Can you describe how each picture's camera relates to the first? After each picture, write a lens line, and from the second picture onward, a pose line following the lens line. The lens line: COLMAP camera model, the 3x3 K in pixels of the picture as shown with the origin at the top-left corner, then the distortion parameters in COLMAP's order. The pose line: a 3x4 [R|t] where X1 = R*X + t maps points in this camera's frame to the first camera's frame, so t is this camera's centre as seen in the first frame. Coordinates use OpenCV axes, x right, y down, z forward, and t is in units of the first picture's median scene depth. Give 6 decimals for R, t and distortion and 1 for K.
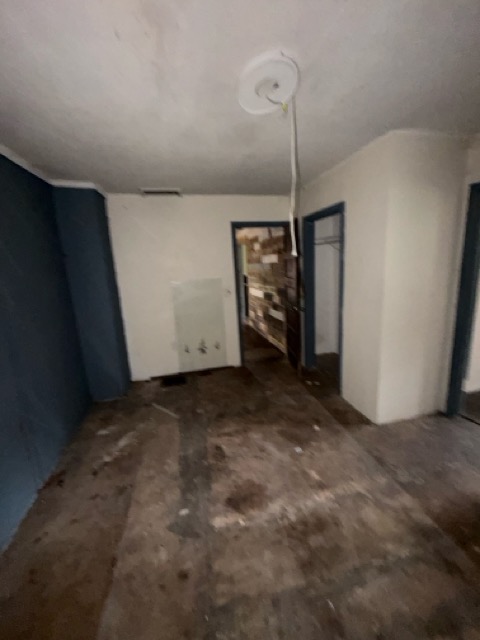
lens RADIAL K [[255.8, 0, 240.2], [0, 255.8, 318.3], [0, 0, 1]] dist [-0.000716, 0.000217]
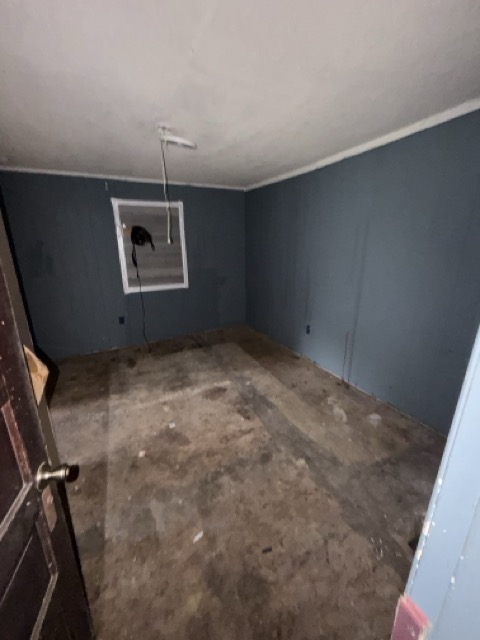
lens RADIAL K [[255.8, 0, 240.2], [0, 255.8, 318.3], [0, 0, 1]] dist [-0.000716, 0.000217]
pose [[-0.968844, 0.124844, -0.213903, 0.136023], [0.005746, 0.874758, 0.484526, -0.430486], [0.247604, 0.468201, -0.848222, 1.914192]]
